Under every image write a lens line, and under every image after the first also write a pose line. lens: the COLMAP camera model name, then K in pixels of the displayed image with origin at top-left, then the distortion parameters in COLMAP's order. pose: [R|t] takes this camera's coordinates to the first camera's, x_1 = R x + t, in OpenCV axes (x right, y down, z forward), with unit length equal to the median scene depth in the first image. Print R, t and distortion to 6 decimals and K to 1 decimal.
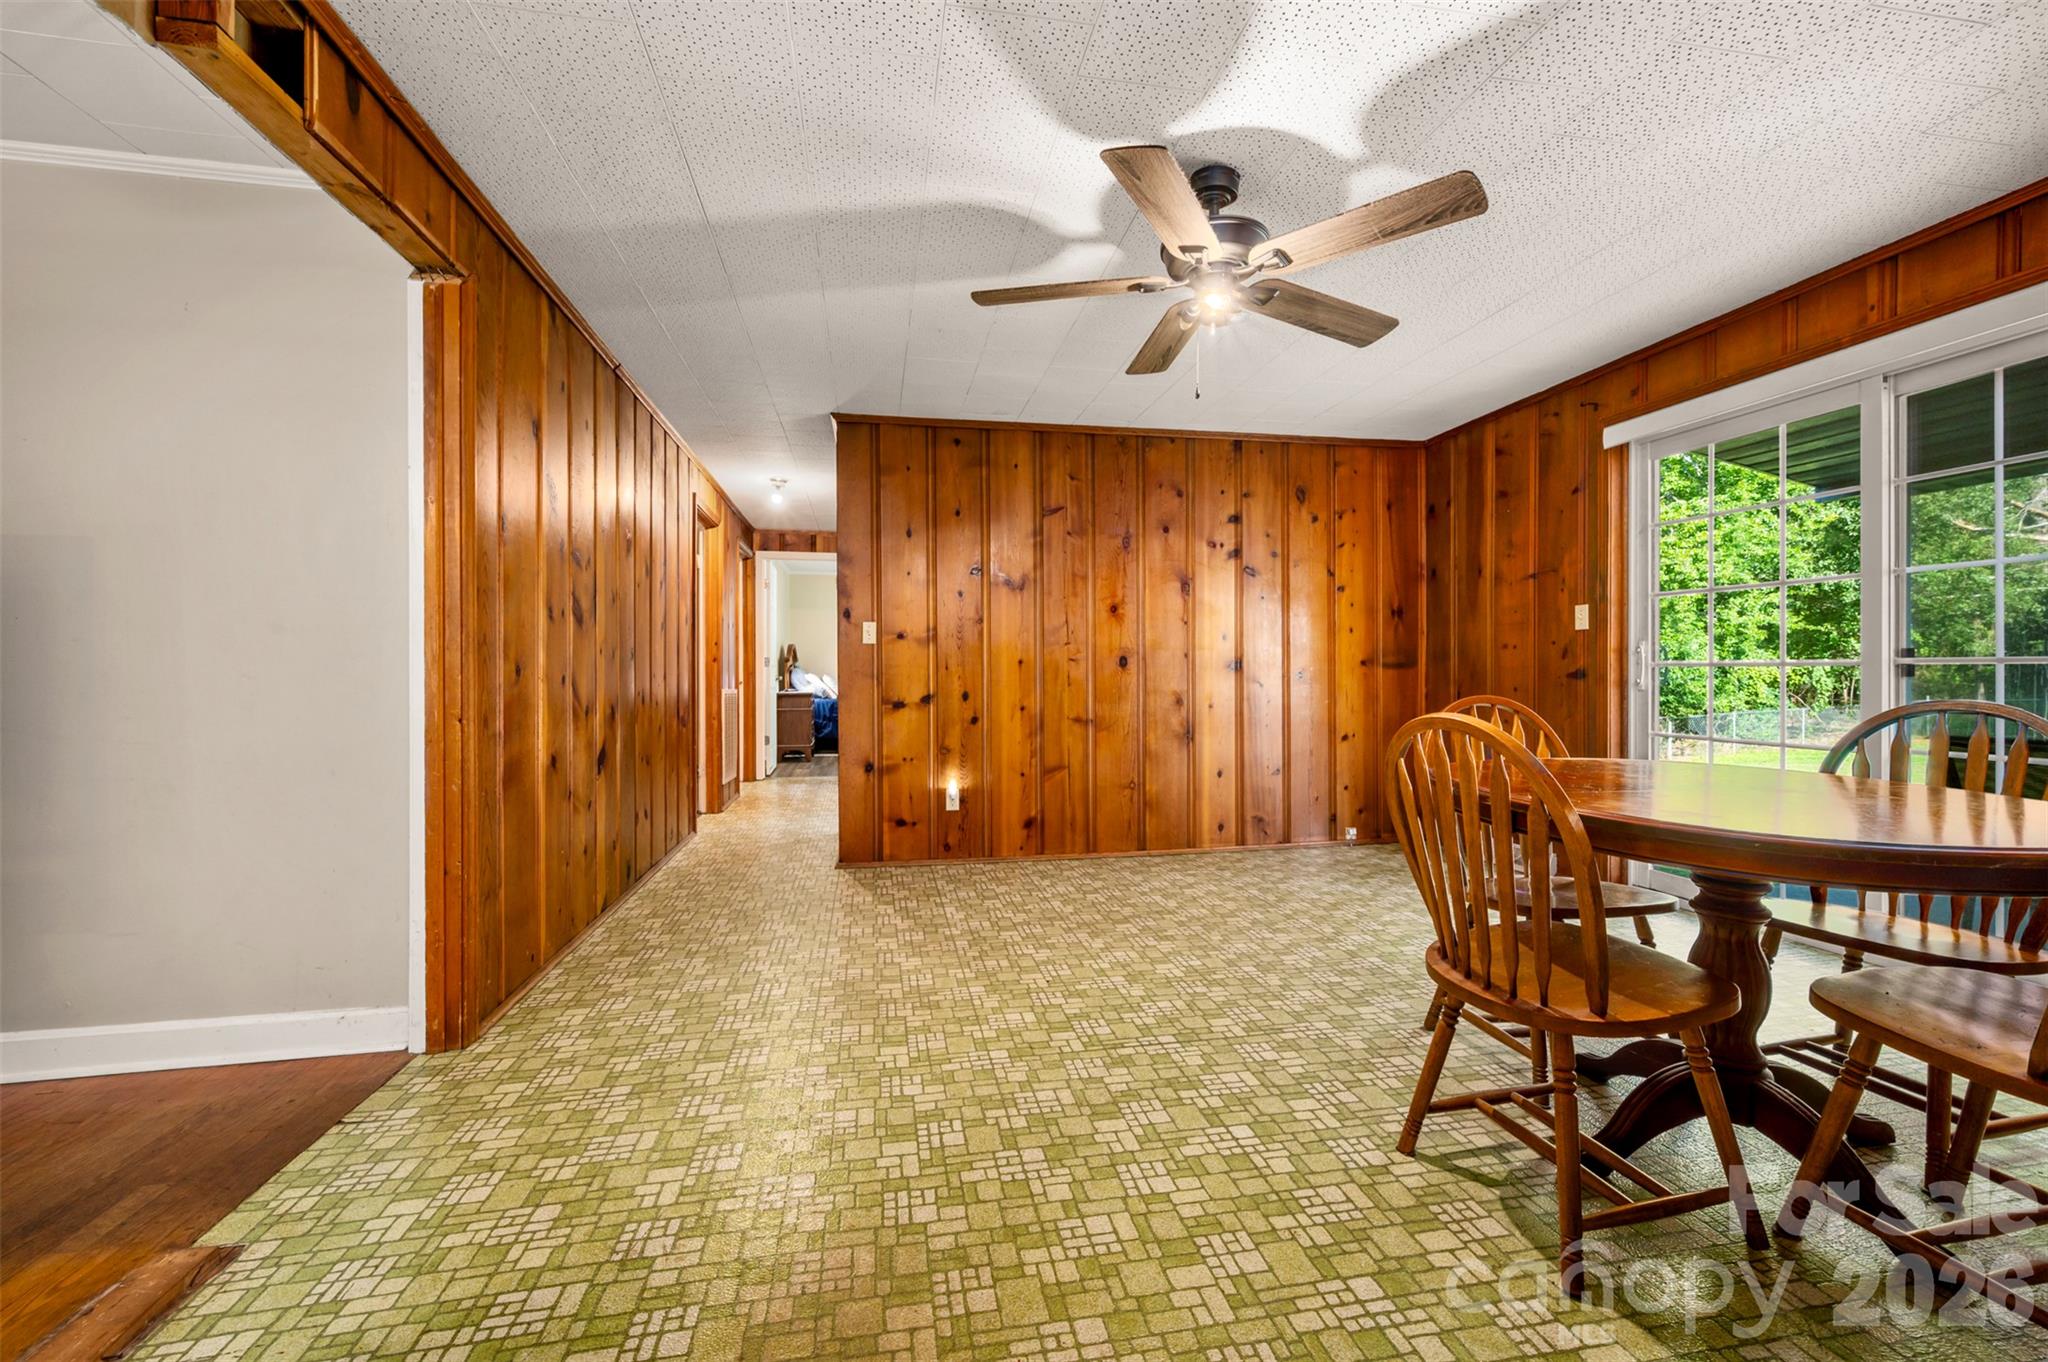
lens RADIAL K [[835.6, 0, 997.9], [0, 835.6, 630.8], [0, 0, 1]] dist [-0.000427, 0.000190]
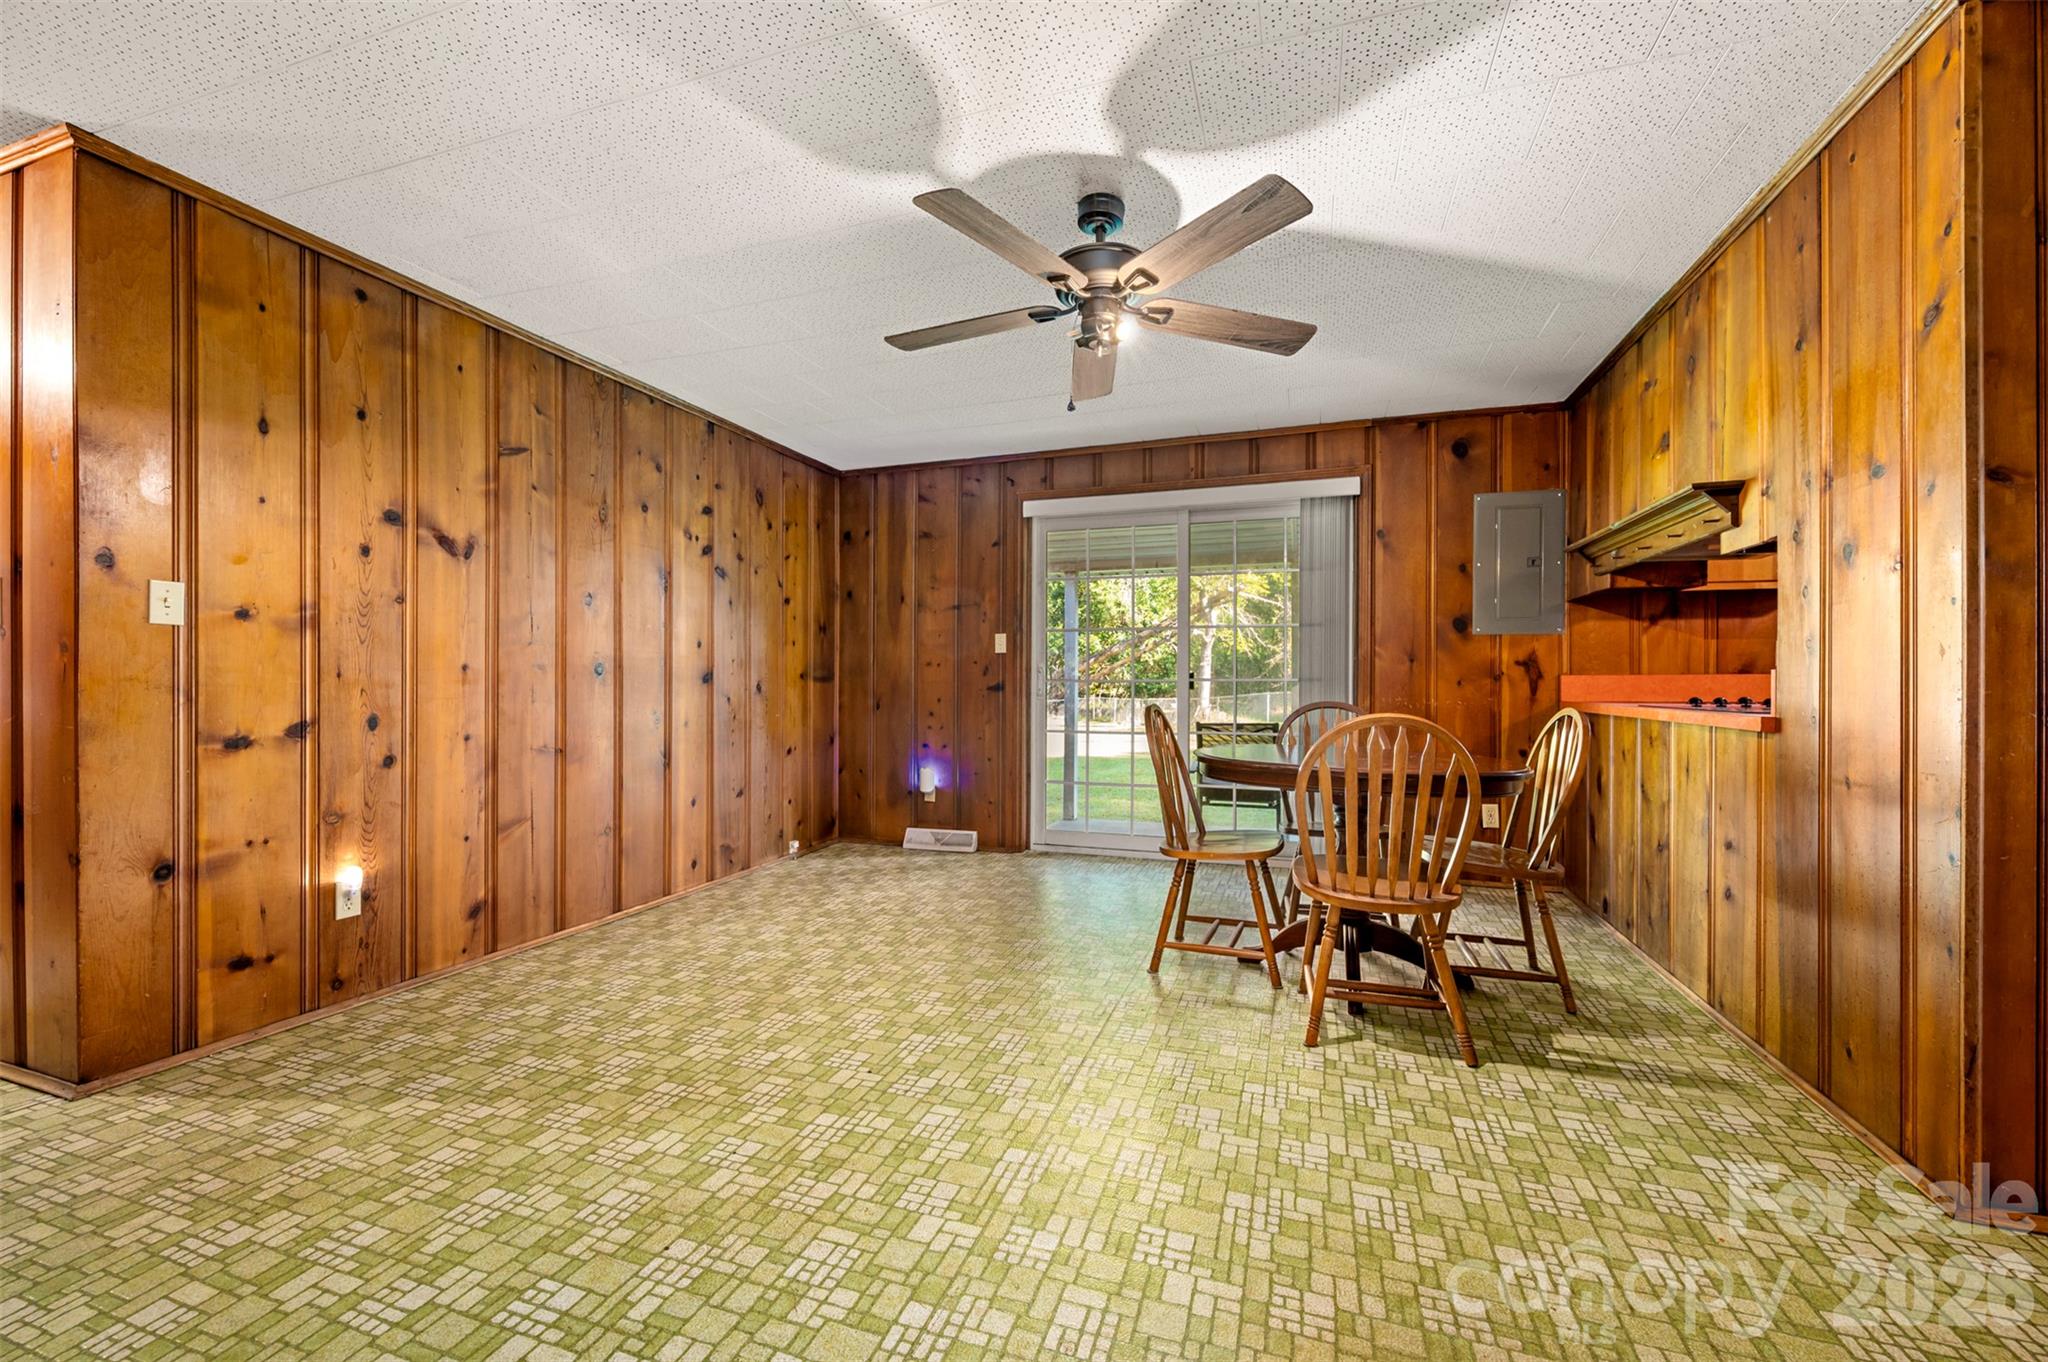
lens RADIAL K [[835.6, 0, 1035.1], [0, 835.6, 646.0], [0, 0, 1]] dist [-0.000427, 0.000190]
pose [[0.466302, 0.045984, 0.883430, -0.358066], [-0.046843, 0.998531, -0.027250, 0.017852], [-0.883384, -0.028676, 0.467771, 0.305683]]
